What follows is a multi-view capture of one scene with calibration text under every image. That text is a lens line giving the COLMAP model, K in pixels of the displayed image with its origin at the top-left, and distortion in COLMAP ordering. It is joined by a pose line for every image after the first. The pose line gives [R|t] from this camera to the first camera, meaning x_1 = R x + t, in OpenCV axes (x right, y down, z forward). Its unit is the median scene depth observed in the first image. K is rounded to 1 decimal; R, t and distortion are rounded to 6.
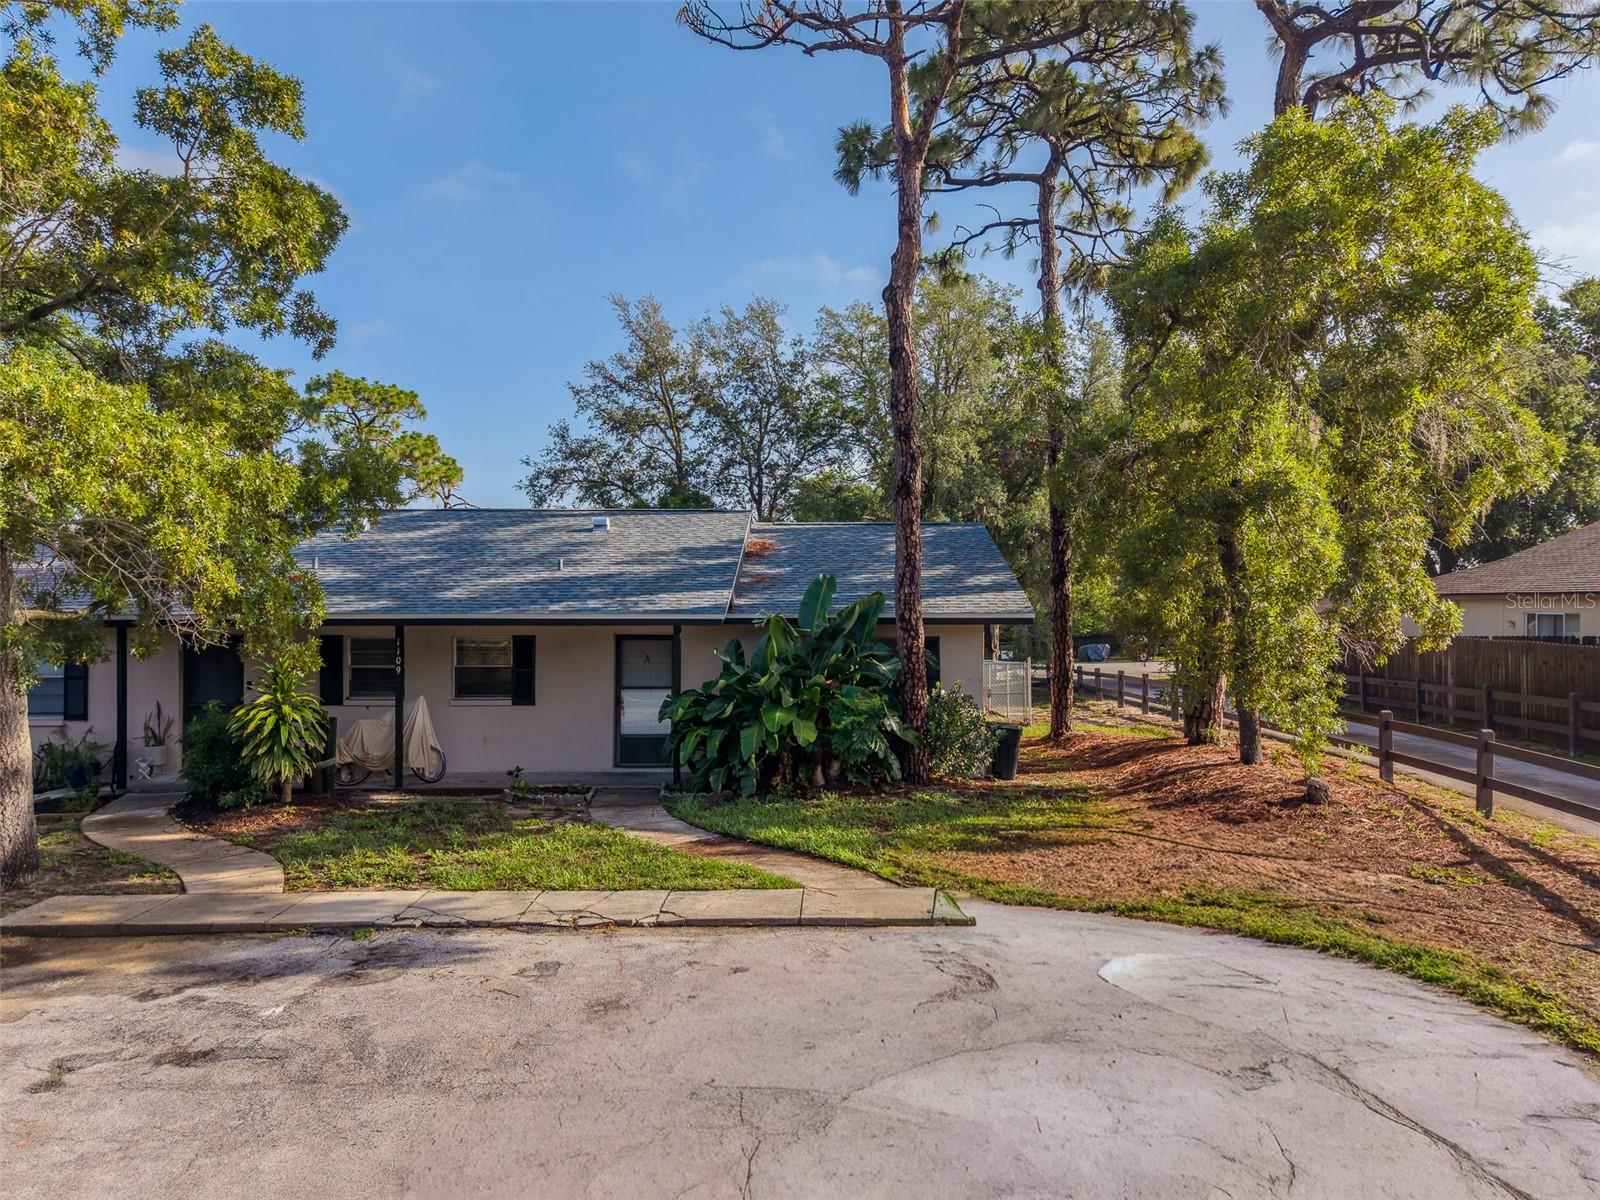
lens RADIAL K [[1073.1, 0, 805.6], [0, 1073.1, 599.4], [0, 0, 1]] dist [0.038315, -0.019720]
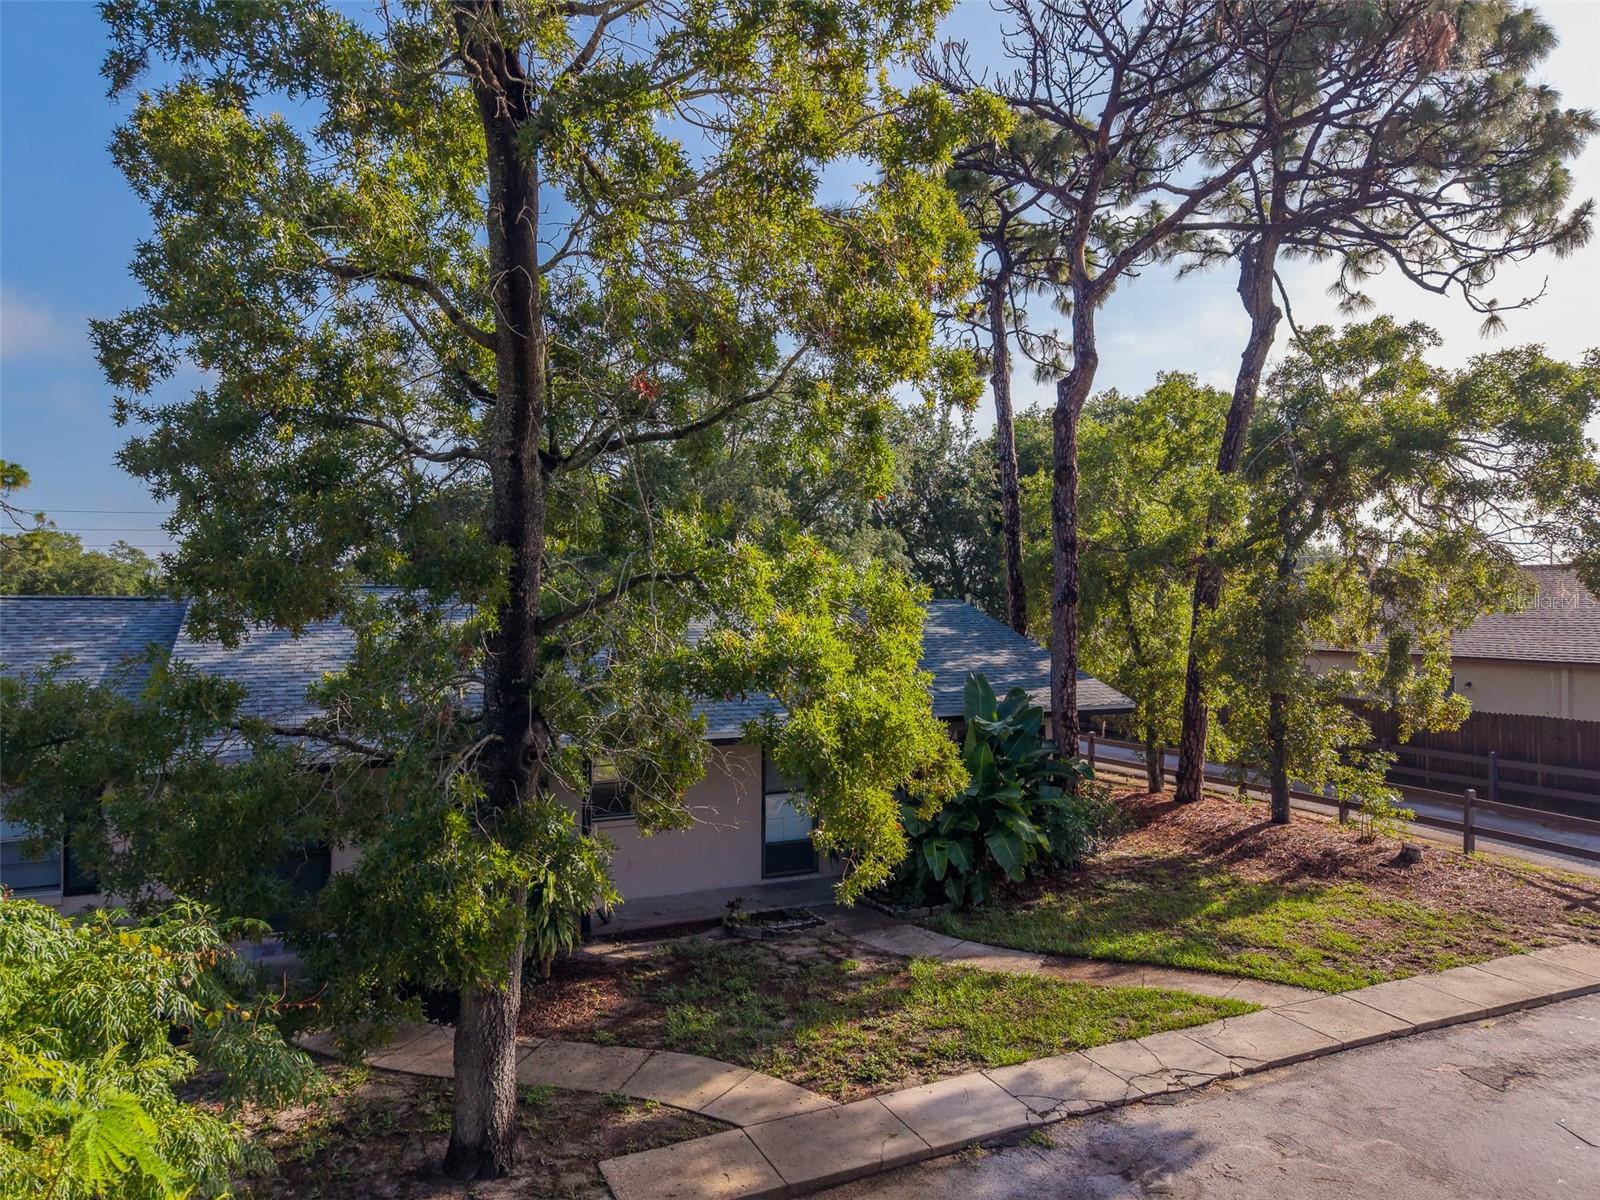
lens RADIAL K [[1073.1, 0, 808.7], [0, 1073.1, 601.5], [0, 0, 1]] dist [0.038315, -0.019720]
pose [[0.903361, 0.006818, 0.428827, -0.549721], [-0.003677, 0.999960, -0.008152, -0.078643], [-0.428865, 0.005787, 0.903350, 0.137033]]
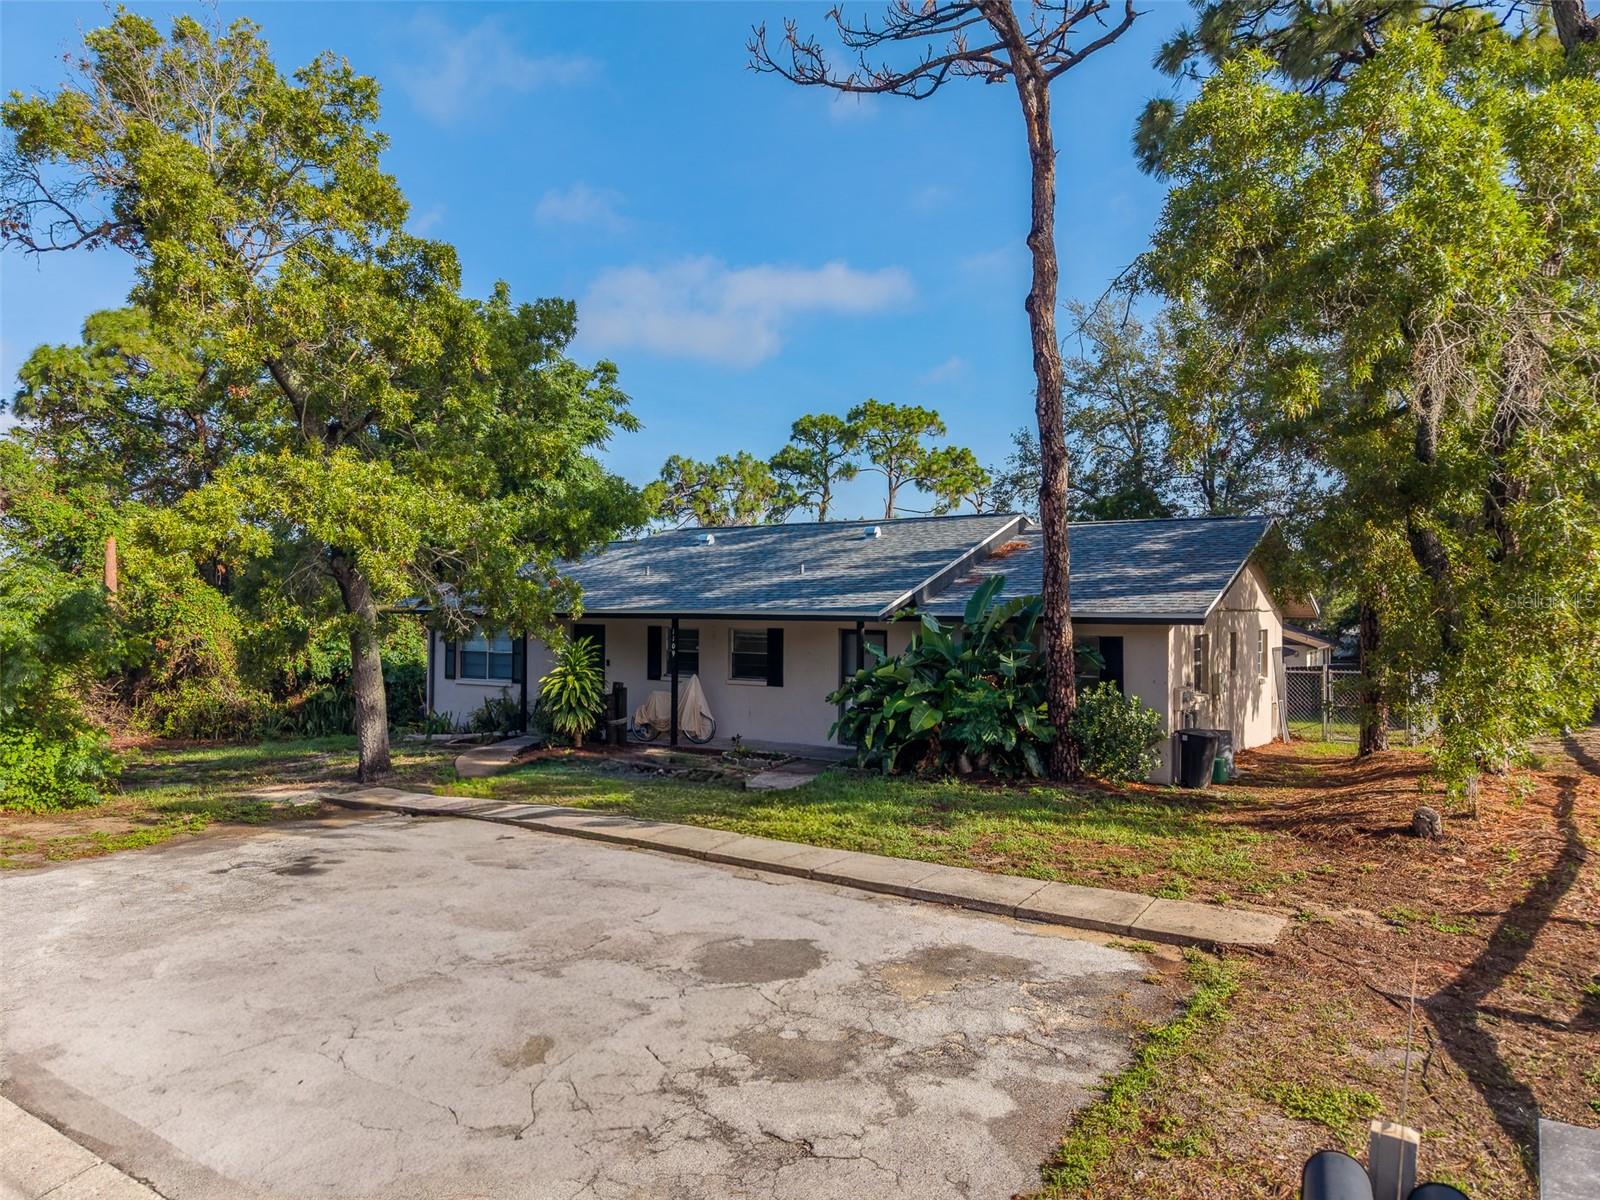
lens RADIAL K [[1073.1, 0, 804.9], [0, 1073.1, 603.5], [0, 0, 1]] dist [0.038315, -0.019720]
pose [[0.839159, 0.002998, -0.543878, 0.449970], [-0.000948, 0.999991, 0.004049, 0.000492], [0.543885, -0.002882, 0.839155, 0.014521]]
